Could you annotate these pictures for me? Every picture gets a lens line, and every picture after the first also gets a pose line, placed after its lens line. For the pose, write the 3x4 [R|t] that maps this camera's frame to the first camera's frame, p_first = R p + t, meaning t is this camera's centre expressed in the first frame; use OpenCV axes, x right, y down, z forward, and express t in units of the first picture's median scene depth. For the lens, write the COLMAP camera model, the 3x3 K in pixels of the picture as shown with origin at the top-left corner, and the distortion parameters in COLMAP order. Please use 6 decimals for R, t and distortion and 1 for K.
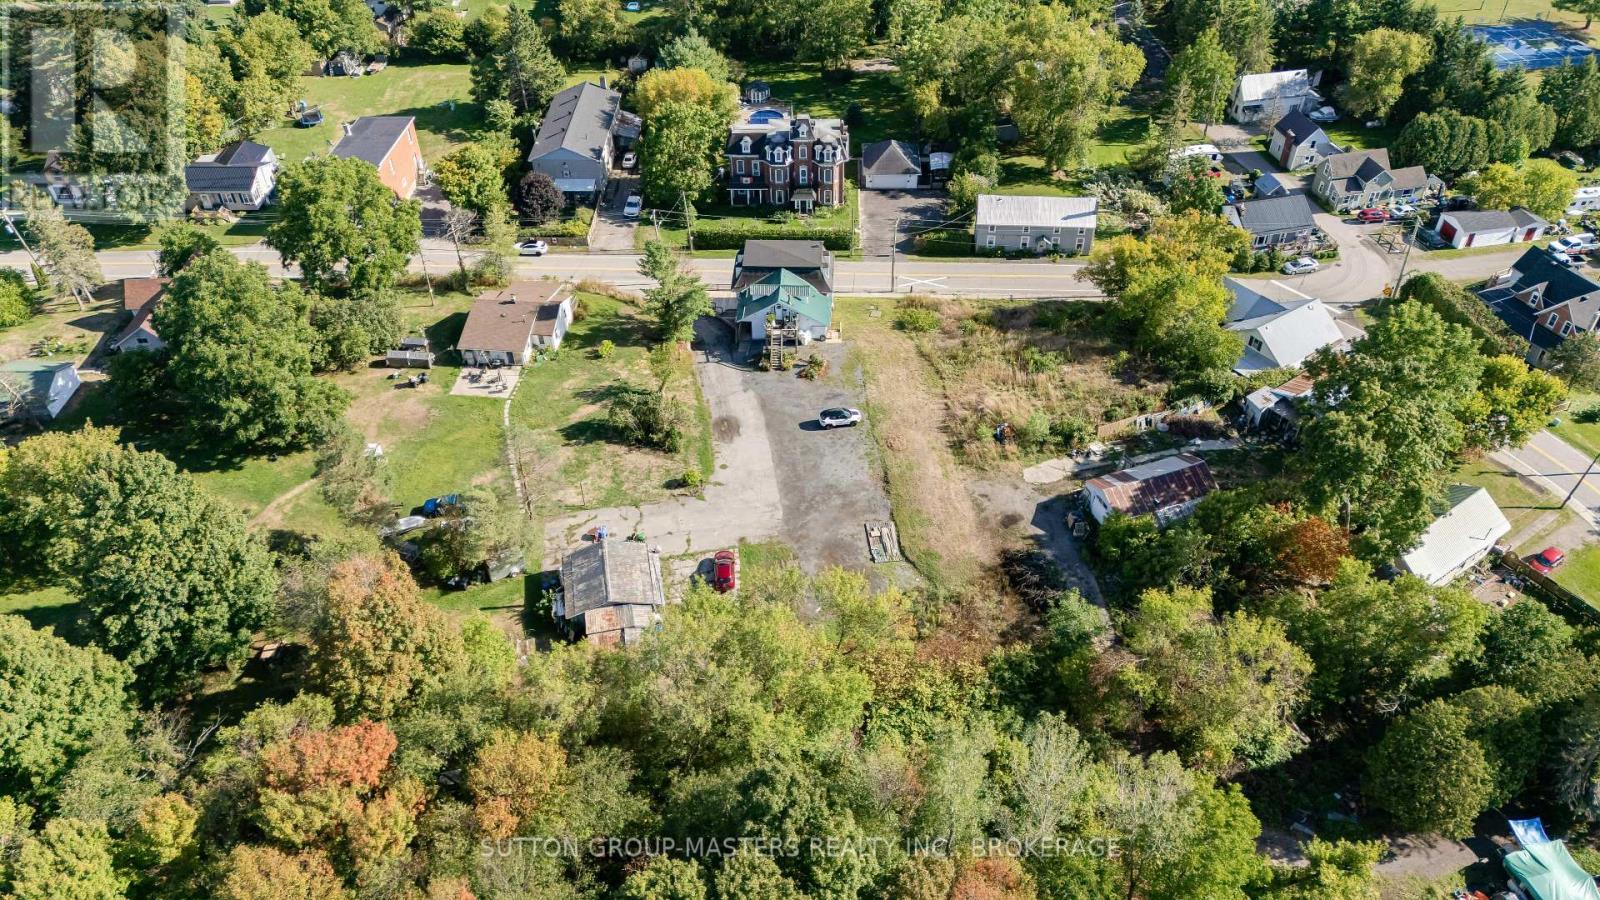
lens RADIAL K [[1162.9, 0, 806.9], [0, 1162.9, 453.4], [0, 0, 1]] dist [0.068570, -0.073536]
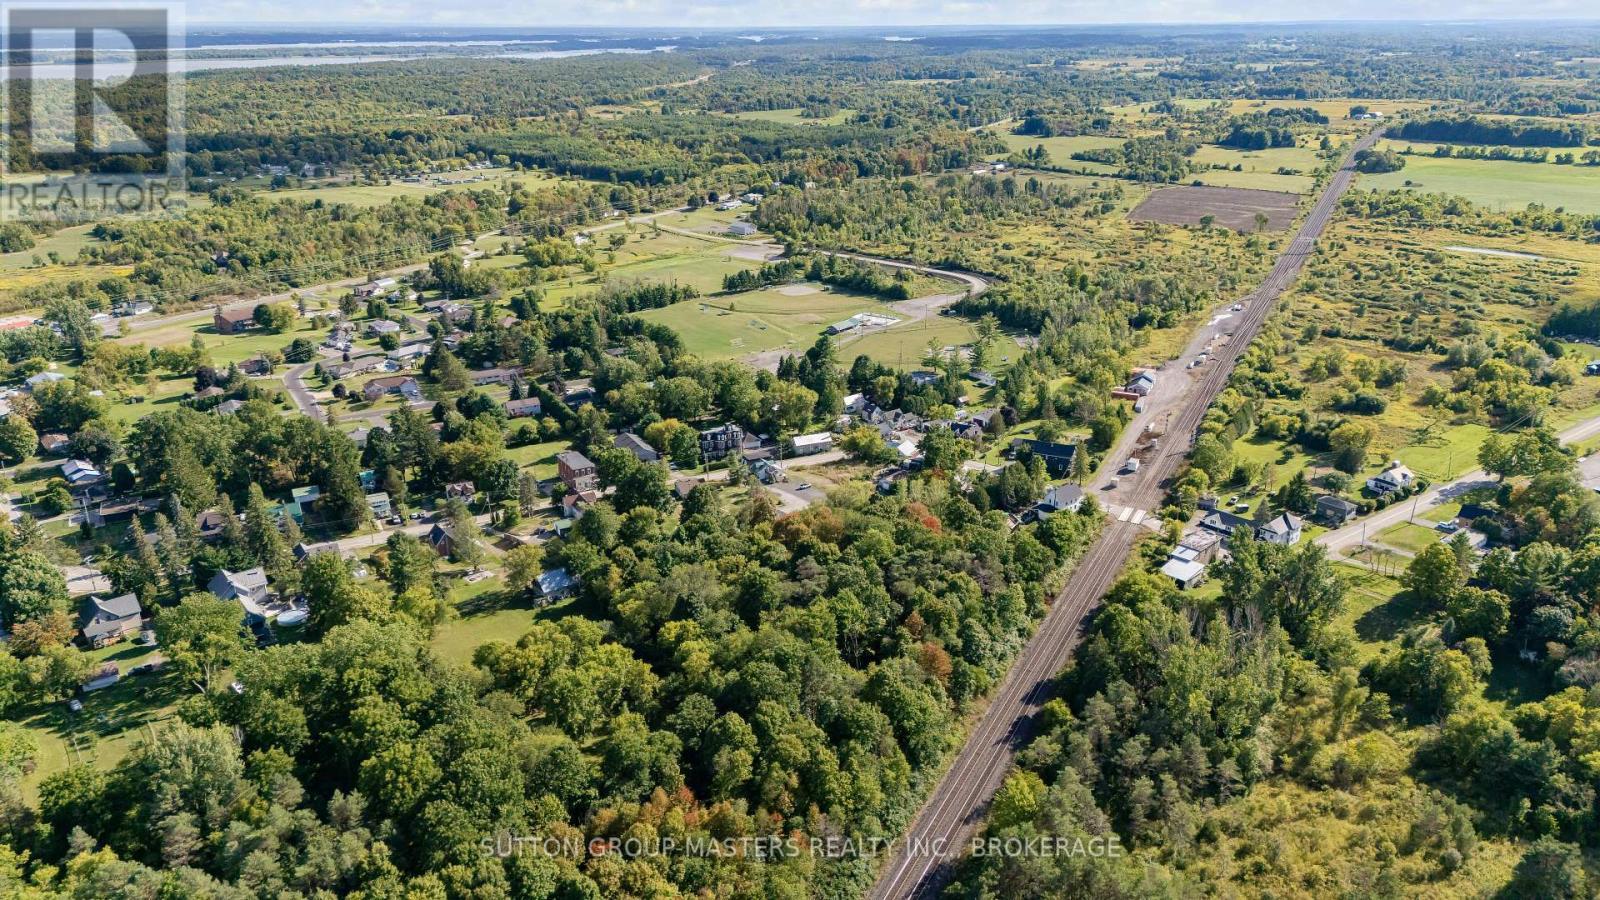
lens RADIAL K [[1162.9, 0, 806.9], [0, 1162.9, 453.4], [0, 0, 1]] dist [0.068570, -0.073536]
pose [[0.879453, -0.158223, 0.448919, -1.108777], [0.307963, 0.908275, -0.283188, 0.636875], [-0.362935, 0.387301, 0.847512, -1.442220]]
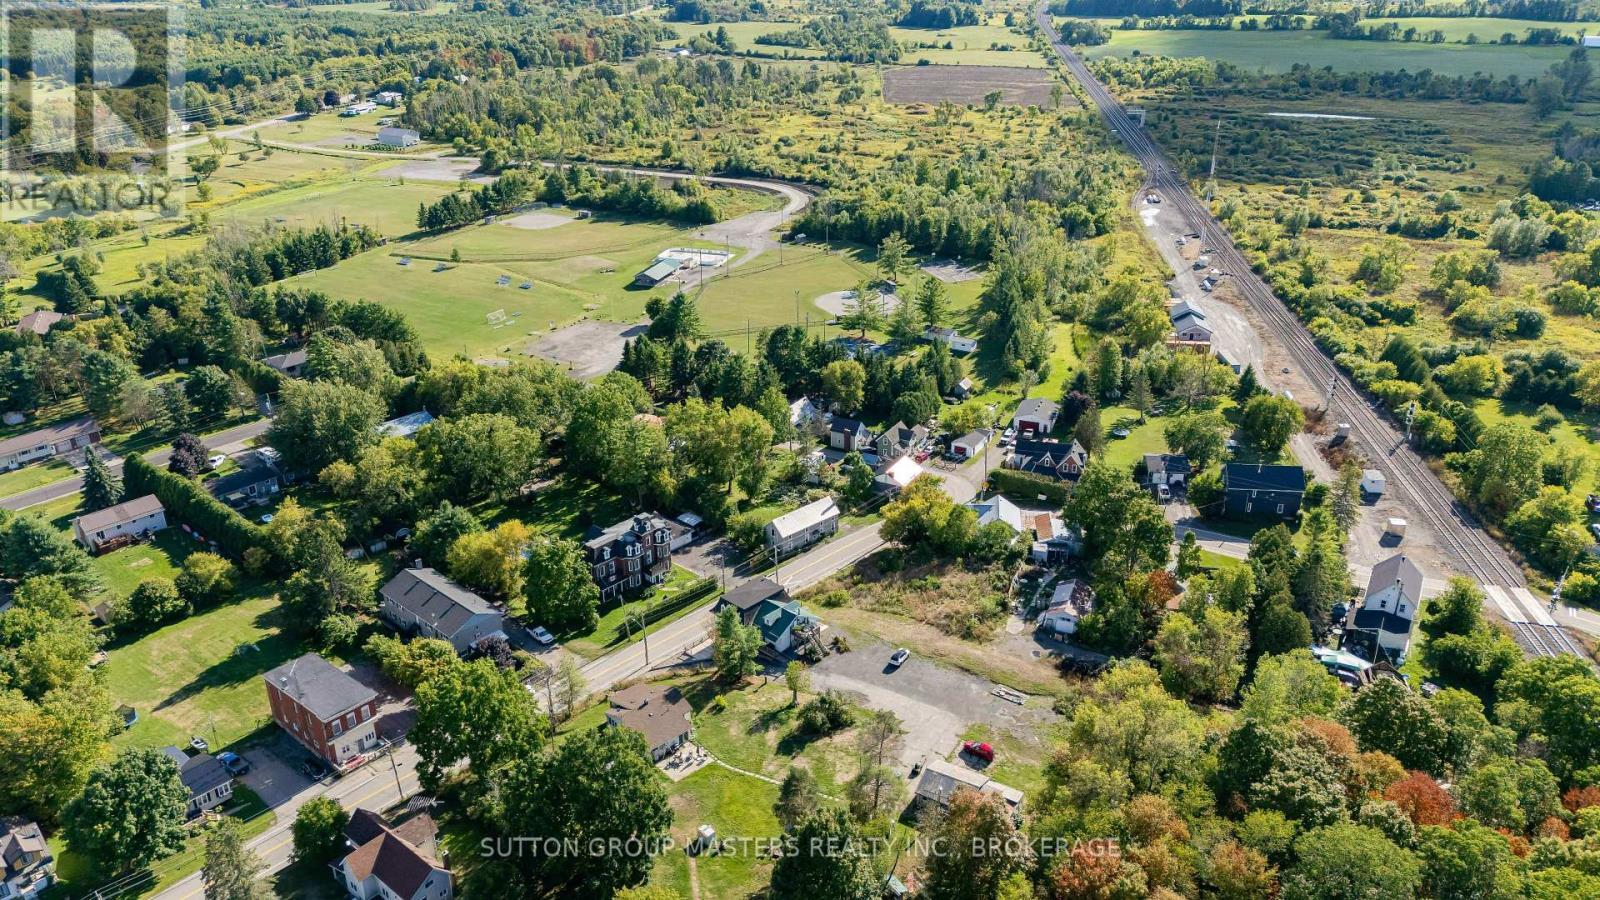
lens RADIAL K [[1162.9, 0, 806.9], [0, 1162.9, 453.4], [0, 0, 1]] dist [0.068570, -0.073536]
pose [[0.664933, -0.299905, 0.684048, -0.755003], [0.487915, 0.867837, -0.093798, -0.131736], [-0.565511, 0.396127, 0.723381, -0.099863]]
